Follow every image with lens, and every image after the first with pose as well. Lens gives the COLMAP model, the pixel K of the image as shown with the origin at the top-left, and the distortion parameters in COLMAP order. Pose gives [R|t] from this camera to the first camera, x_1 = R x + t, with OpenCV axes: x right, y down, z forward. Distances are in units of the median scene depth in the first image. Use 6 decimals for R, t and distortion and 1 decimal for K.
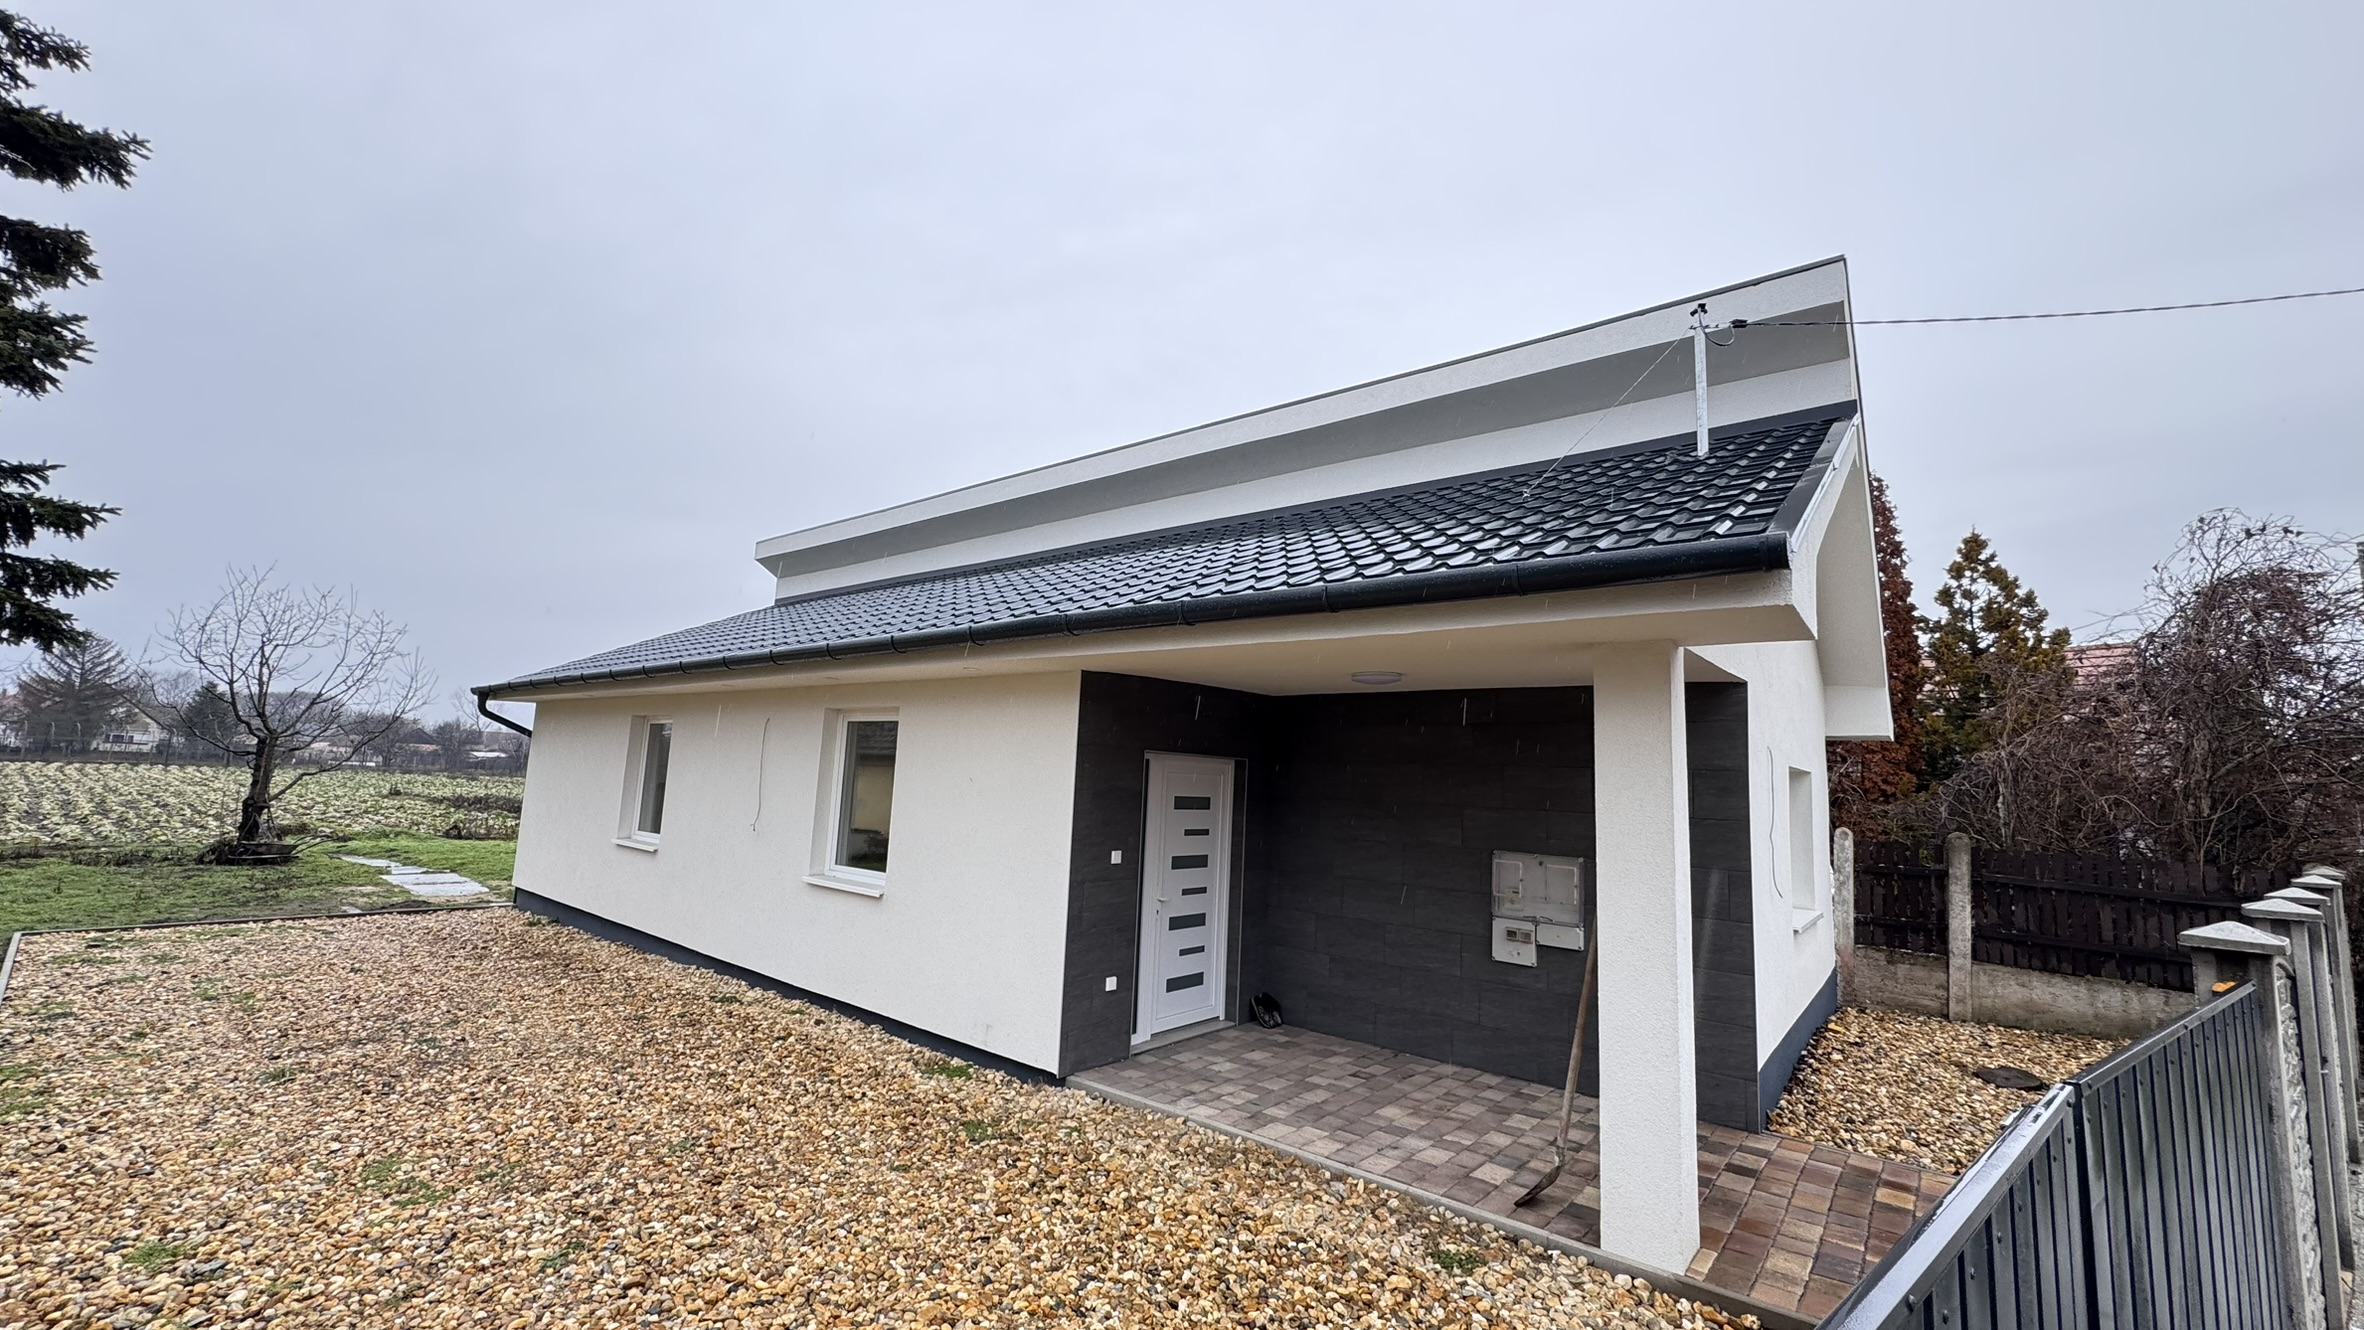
lens RADIAL K [[944.8, 0, 1182.0], [0, 944.8, 665.0], [0, 0, 1]] dist [-0.002665, 0.000317]
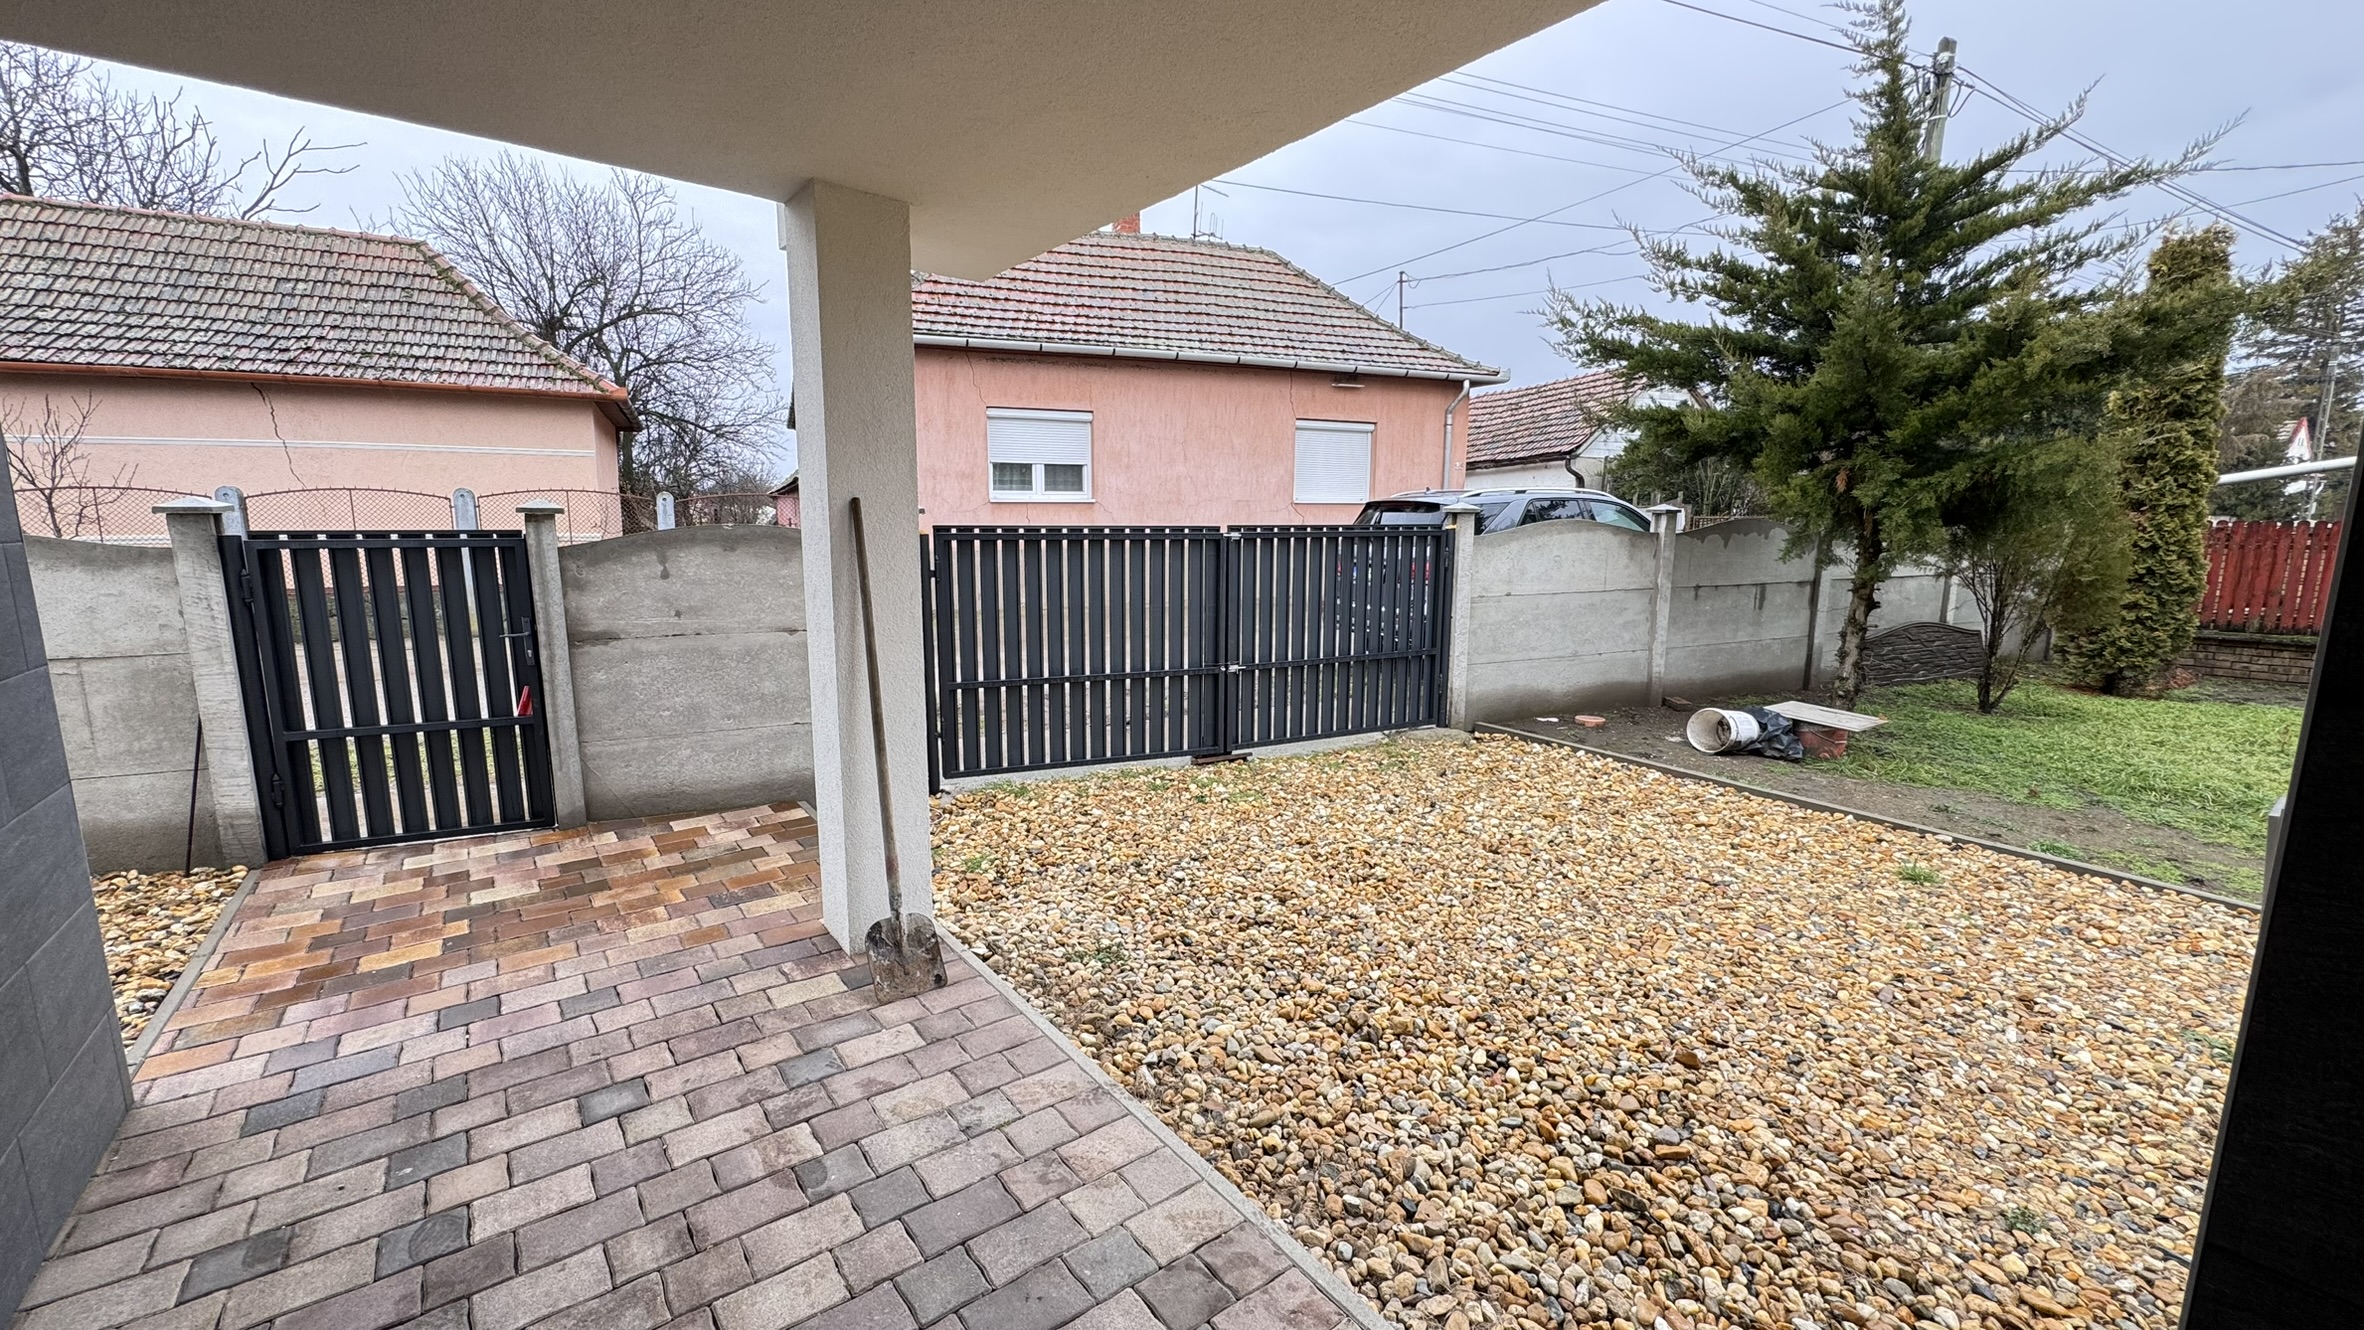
lens RADIAL K [[944.8, 0, 1182.0], [0, 944.8, 665.0], [0, 0, 1]] dist [-0.002665, 0.000317]
pose [[-0.971633, -0.085666, 0.220433, 0.031586], [-0.077660, 0.995975, 0.044751, 0.239173], [-0.223379, 0.026363, -0.974375, 1.414340]]
